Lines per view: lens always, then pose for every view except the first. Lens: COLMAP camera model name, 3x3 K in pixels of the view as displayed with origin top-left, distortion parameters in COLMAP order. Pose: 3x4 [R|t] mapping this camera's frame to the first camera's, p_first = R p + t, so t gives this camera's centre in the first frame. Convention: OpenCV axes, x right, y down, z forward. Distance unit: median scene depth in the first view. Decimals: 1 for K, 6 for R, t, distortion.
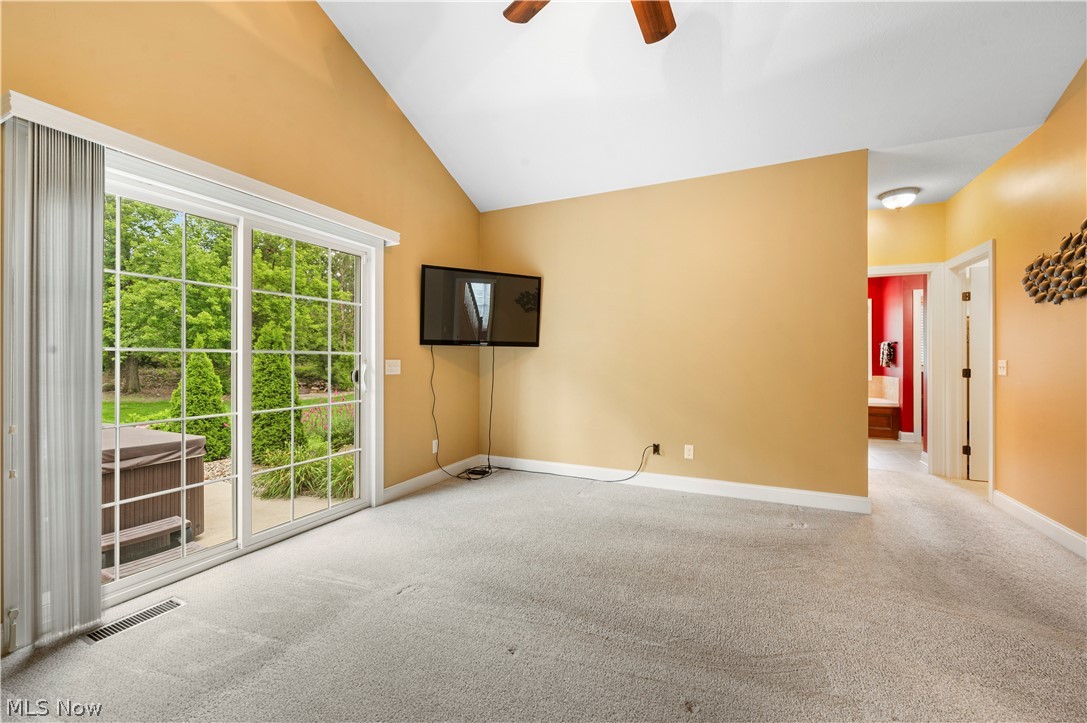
lens RADIAL K [[442.2, 0, 546.7], [0, 442.2, 366.4], [0, 0, 1]] dist [-0.001304, -0.000159]
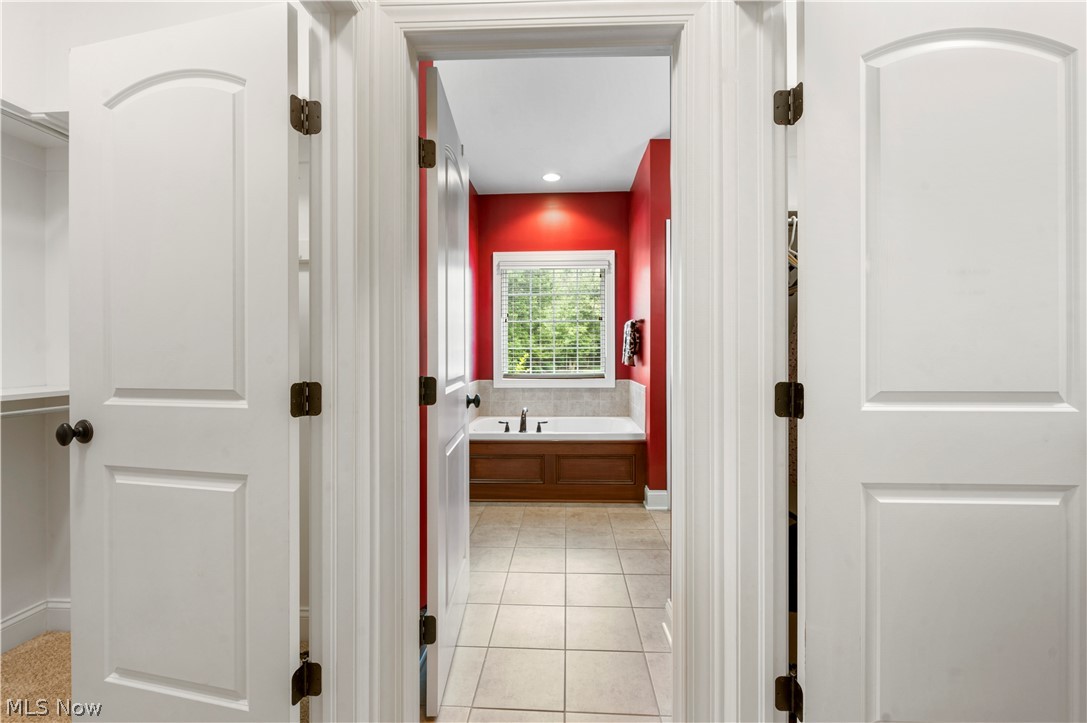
lens RADIAL K [[452.5, 0, 543.5], [0, 452.5, 361.5], [0, 0, 1]] dist [-0.000401, -0.000071]
pose [[0.926426, -0.006011, 0.376430, 0.462187], [0.005147, 0.999981, 0.003302, -0.005808], [-0.376443, -0.001122, 0.926439, 0.521457]]
